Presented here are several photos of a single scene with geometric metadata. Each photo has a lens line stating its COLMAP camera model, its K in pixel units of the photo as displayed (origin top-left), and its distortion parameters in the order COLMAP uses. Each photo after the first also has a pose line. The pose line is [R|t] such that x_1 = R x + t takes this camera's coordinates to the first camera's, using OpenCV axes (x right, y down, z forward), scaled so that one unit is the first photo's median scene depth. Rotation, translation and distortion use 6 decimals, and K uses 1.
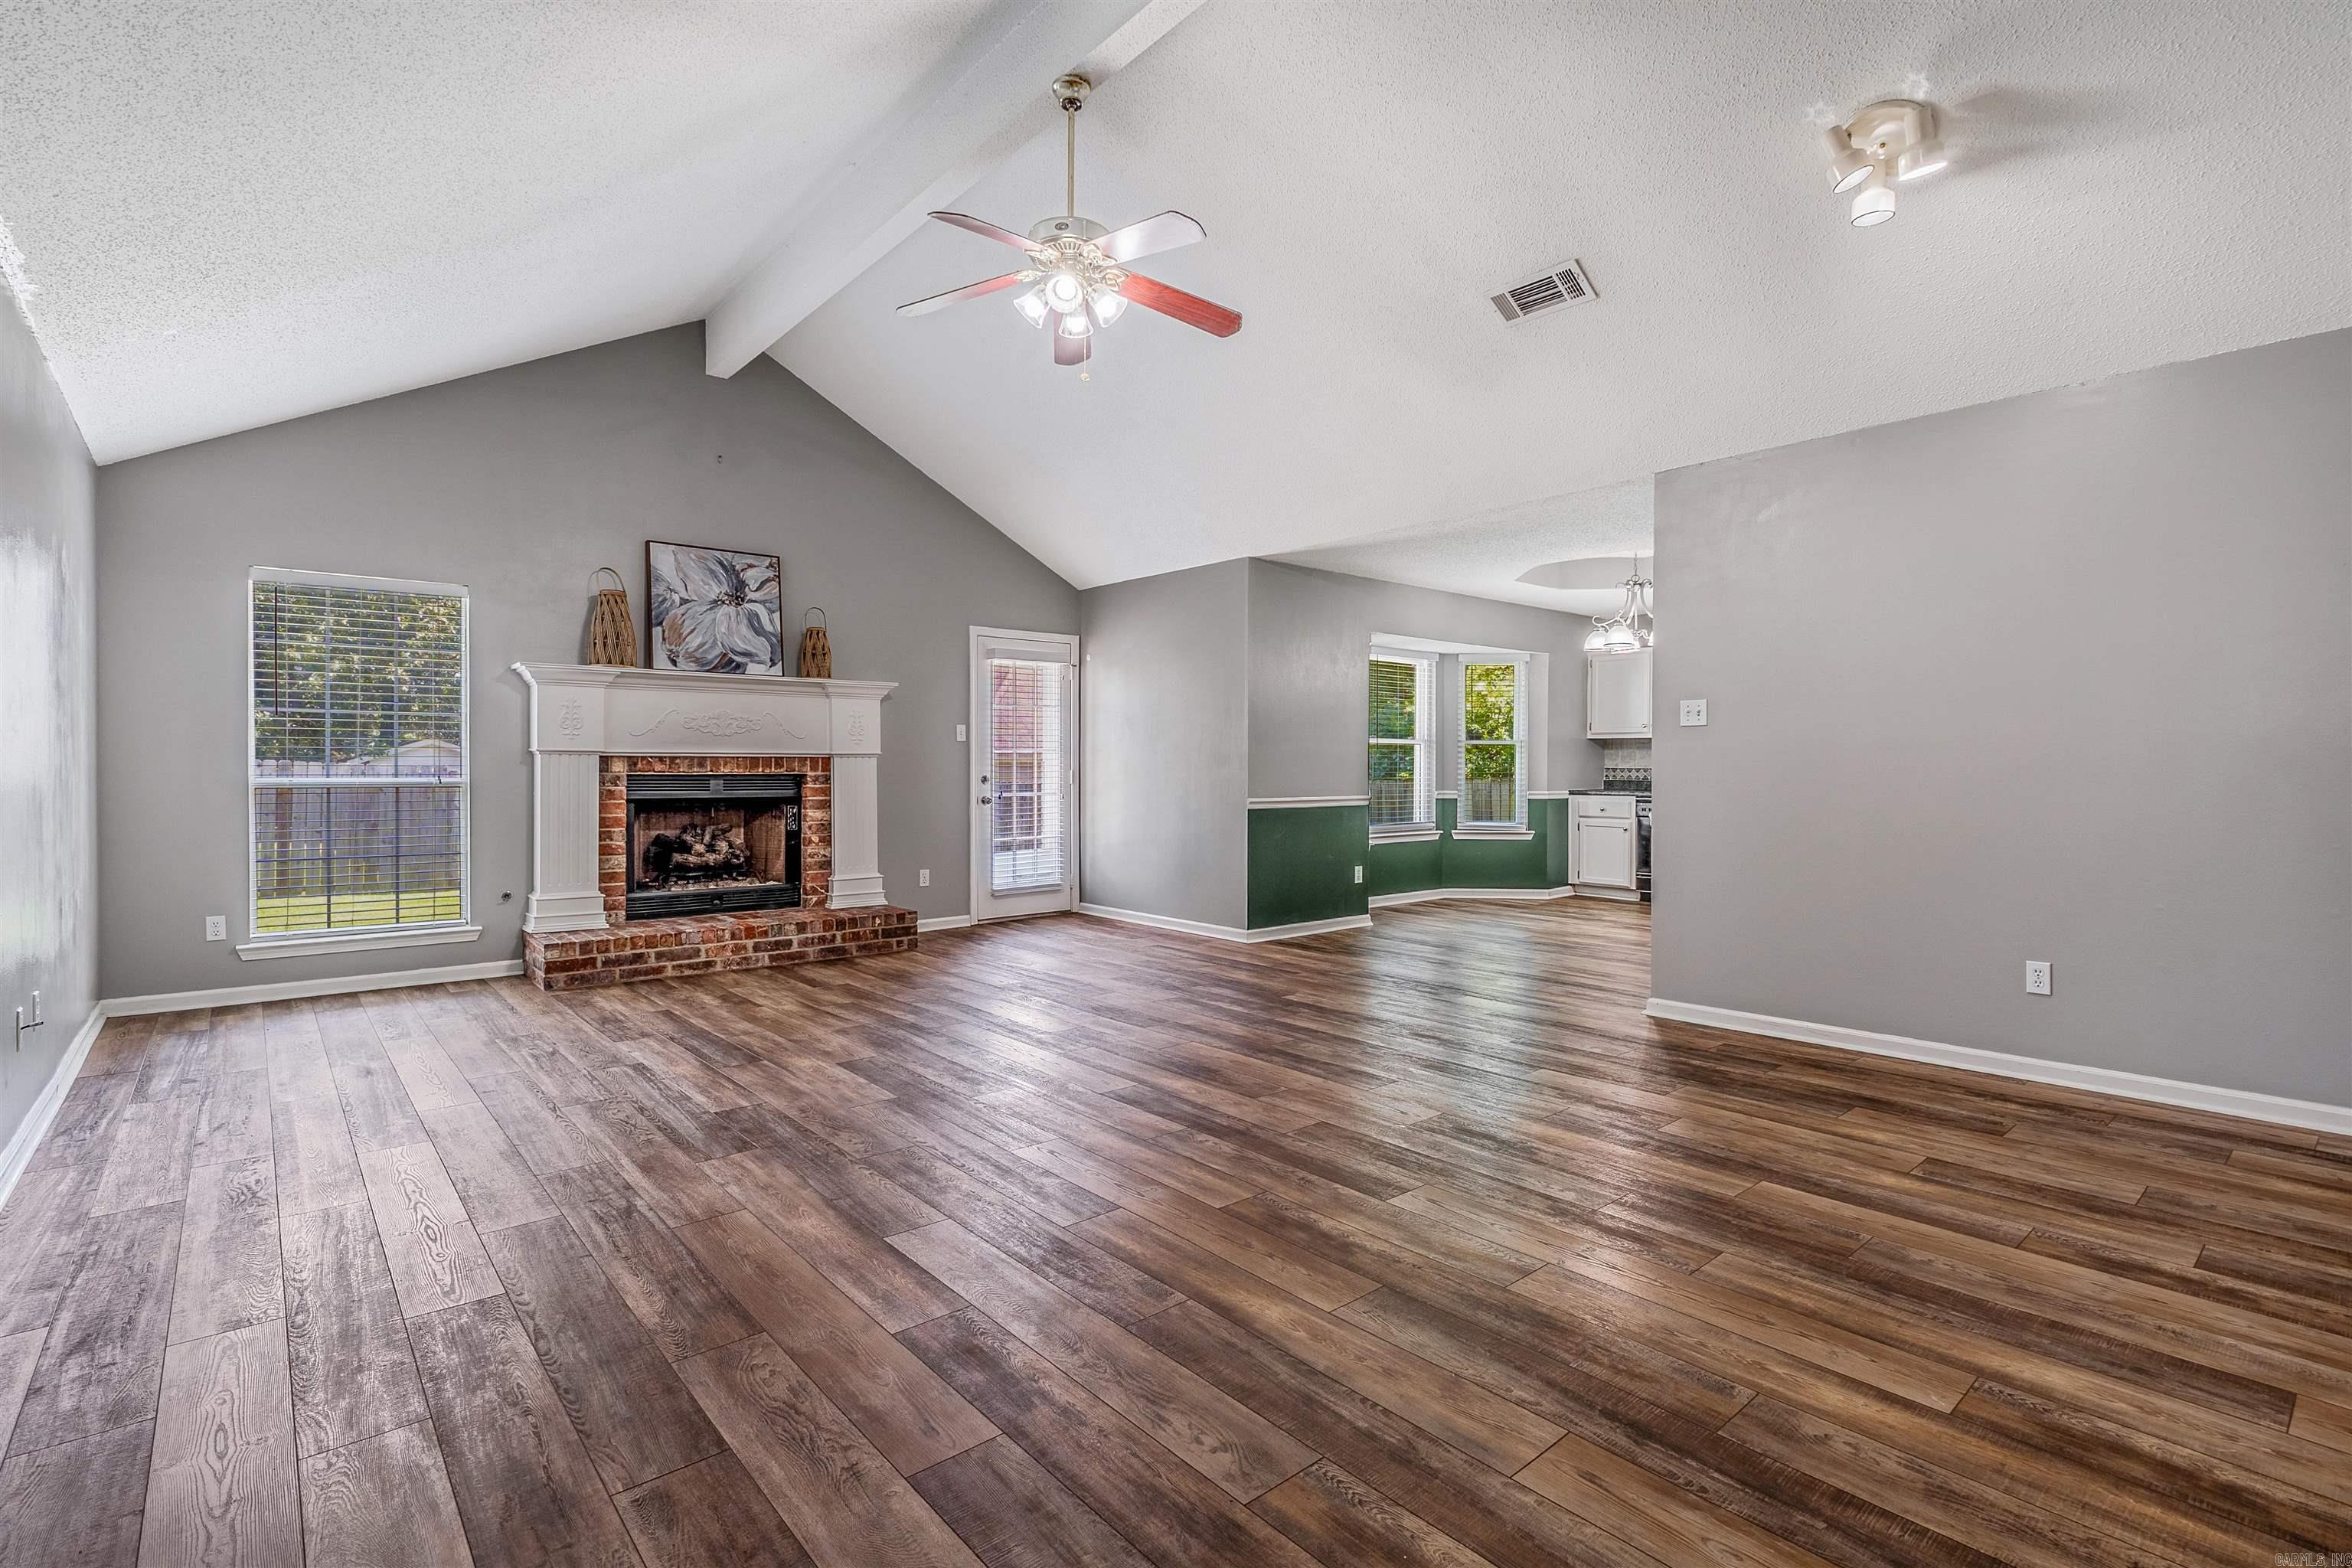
lens RADIAL K [[1073.5, 0, 1159.8], [0, 1073.5, 783.4], [0, 0, 1]] dist [-0.001666, -0.000283]
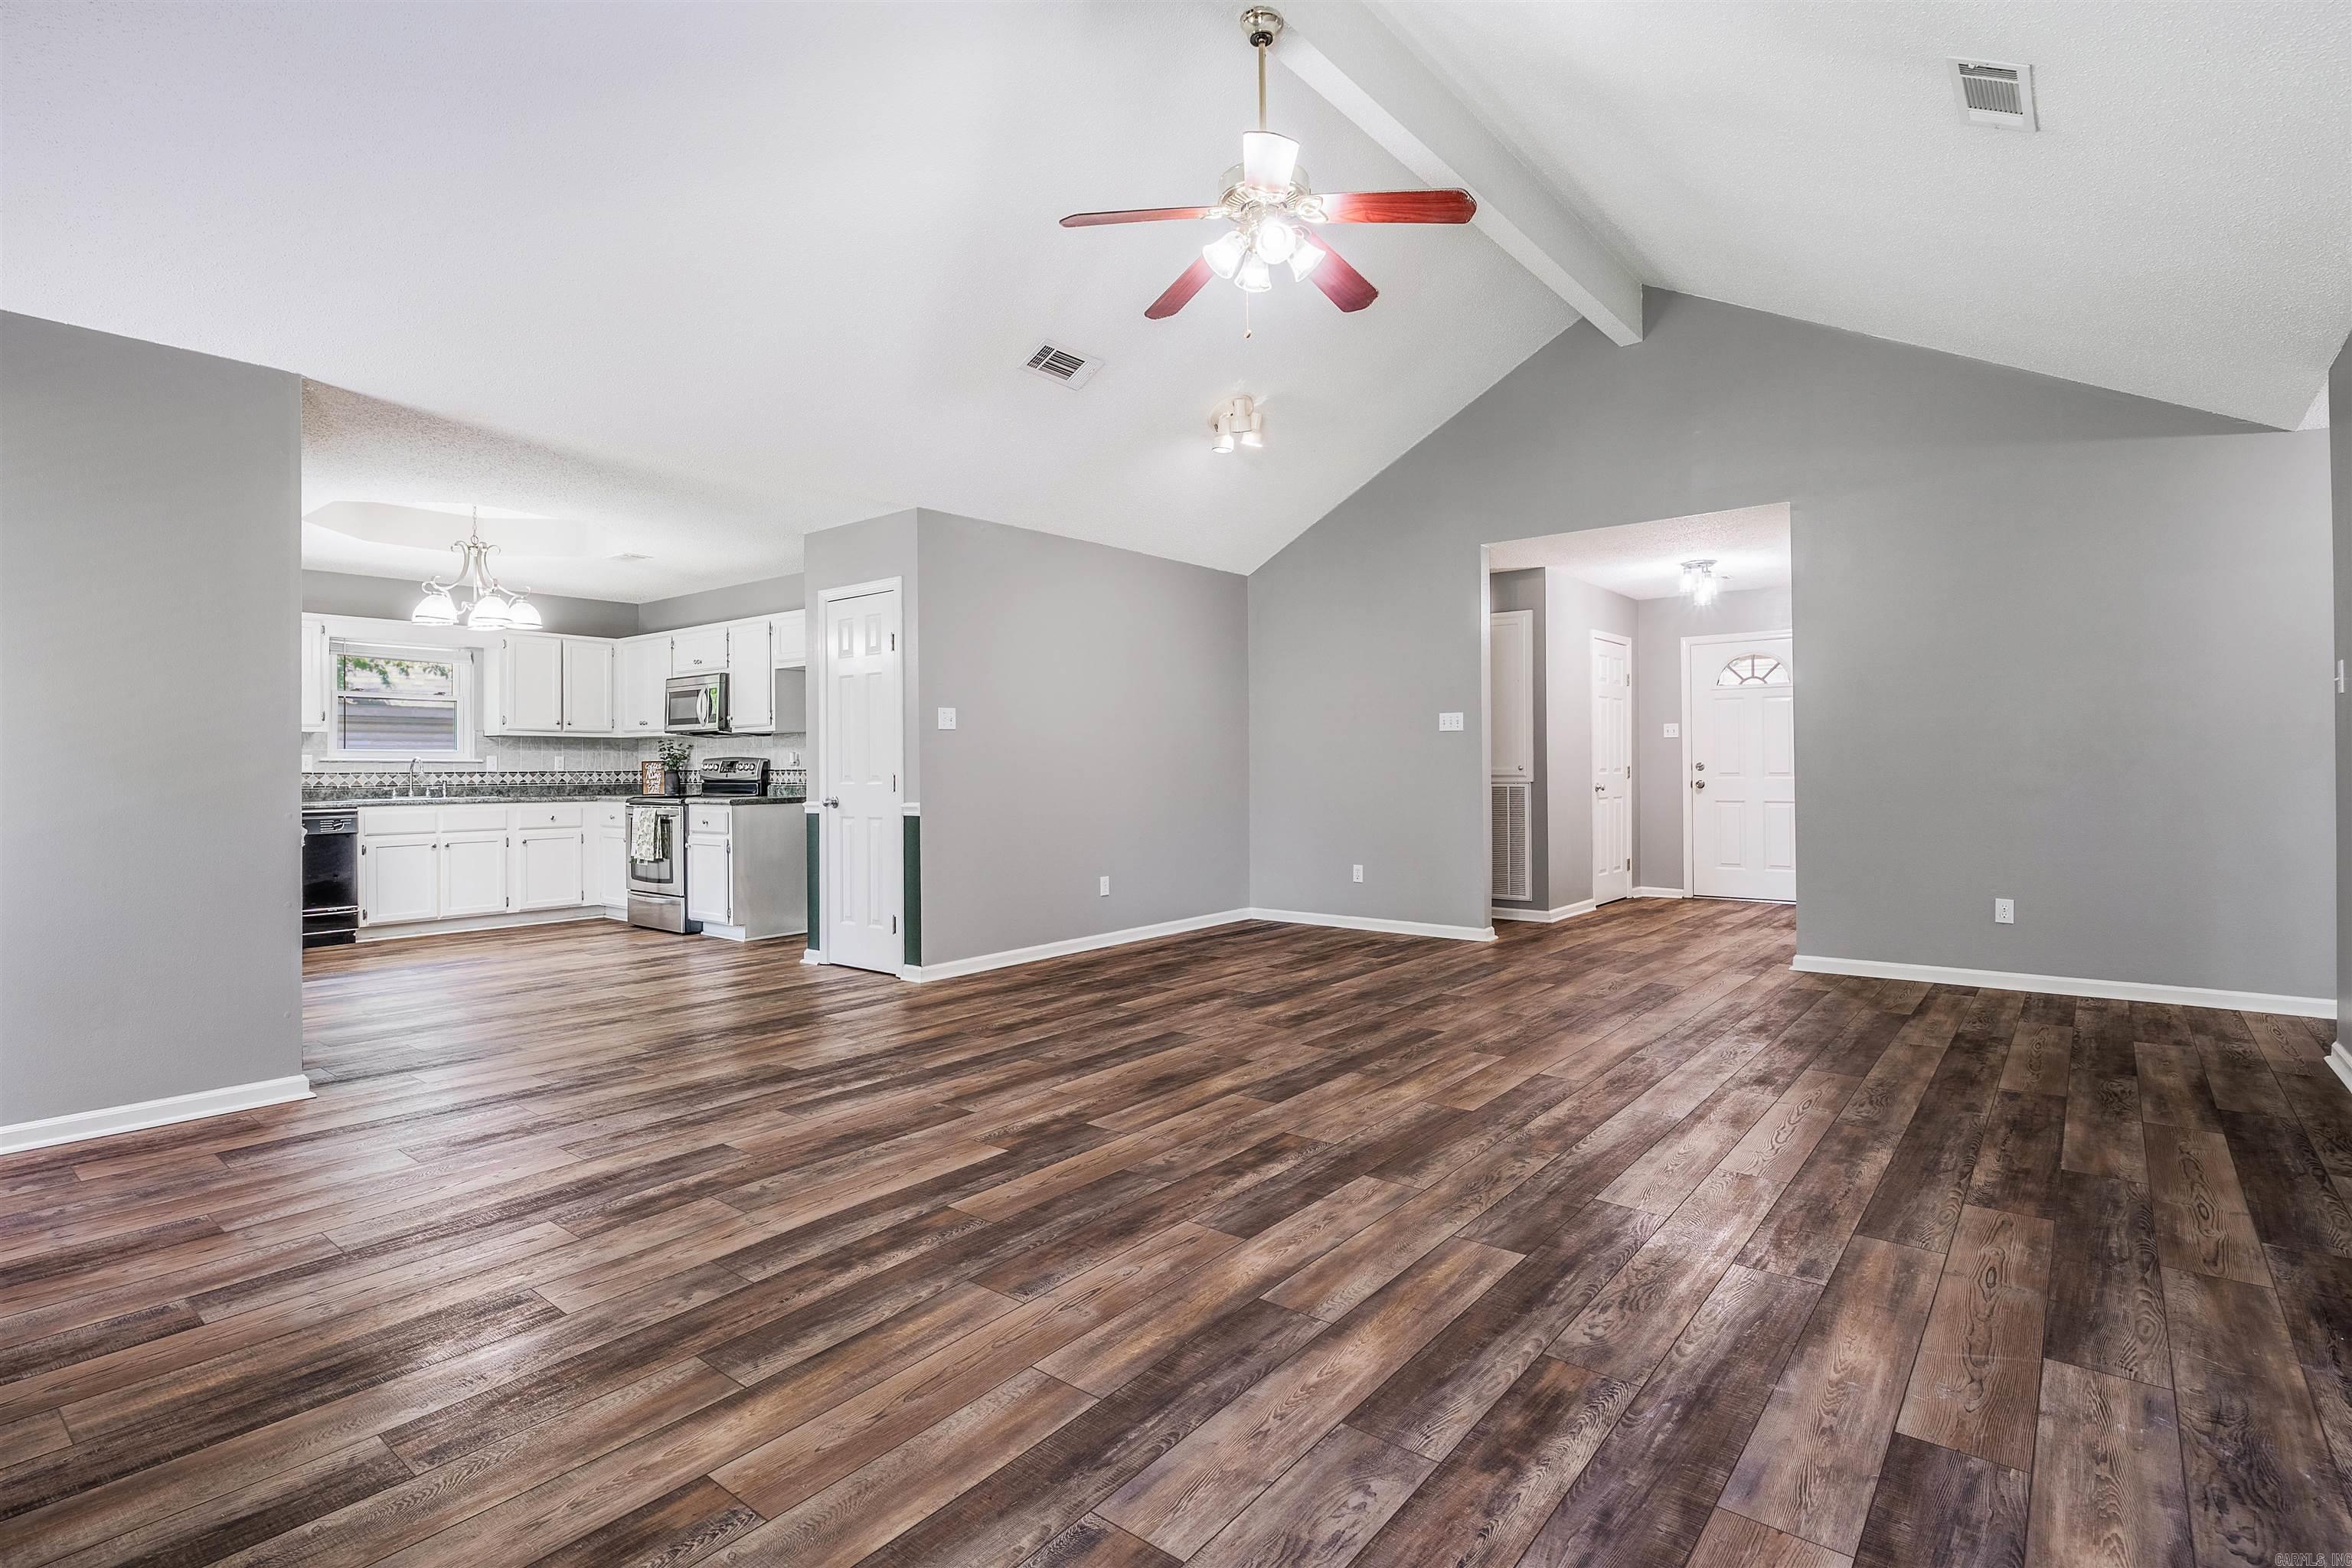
lens RADIAL K [[1151.6, 0, 1162.6], [0, 1151.6, 761.5], [0, 0, 1]] dist [-0.003571, 0.000896]
pose [[-0.180651, 0.005801, 0.983530, -0.581051], [0.022871, 0.999737, -0.001696, -0.007200], [-0.983281, 0.022188, -0.180736, 0.714898]]
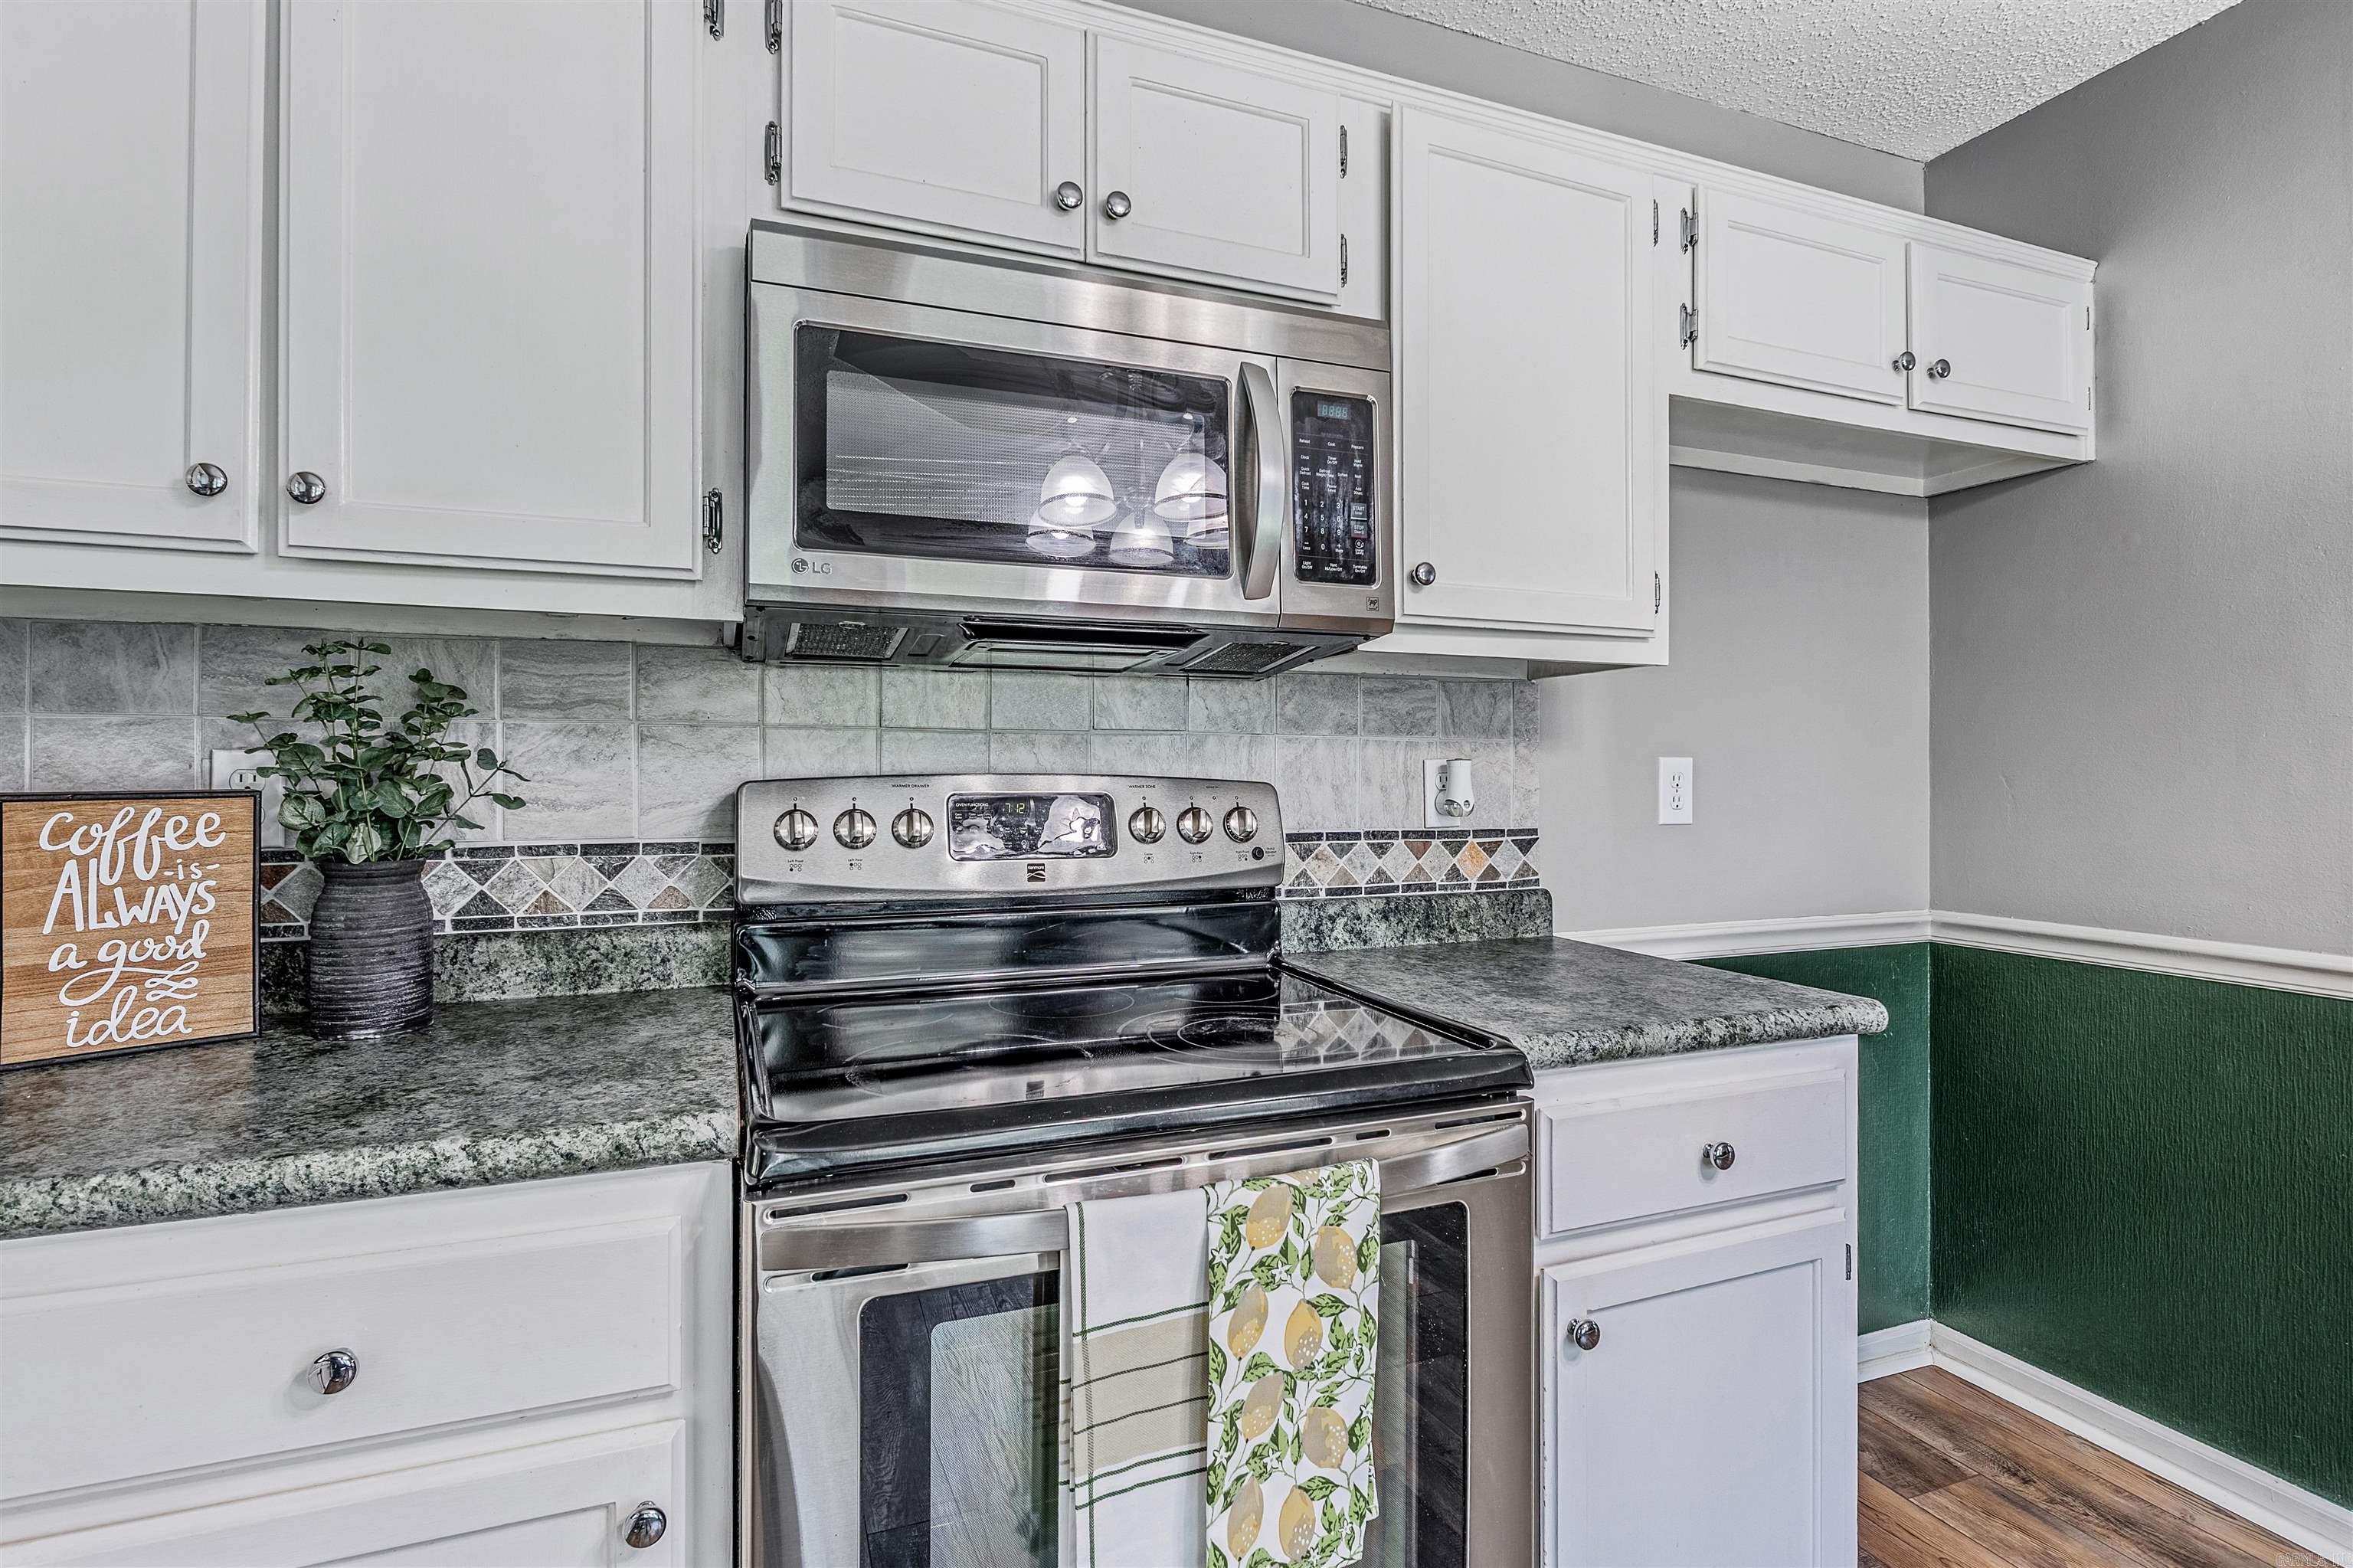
lens RADIAL K [[1152.2, 0, 1165.7], [0, 1152.2, 763.7], [0, 0, 1]] dist [-0.003571, 0.000896]
pose [[-0.948183, 0.001934, 0.317718, 0.644469], [0.003844, 0.999978, 0.005385, -0.028220], [-0.317700, 0.006327, -0.948170, 1.172122]]
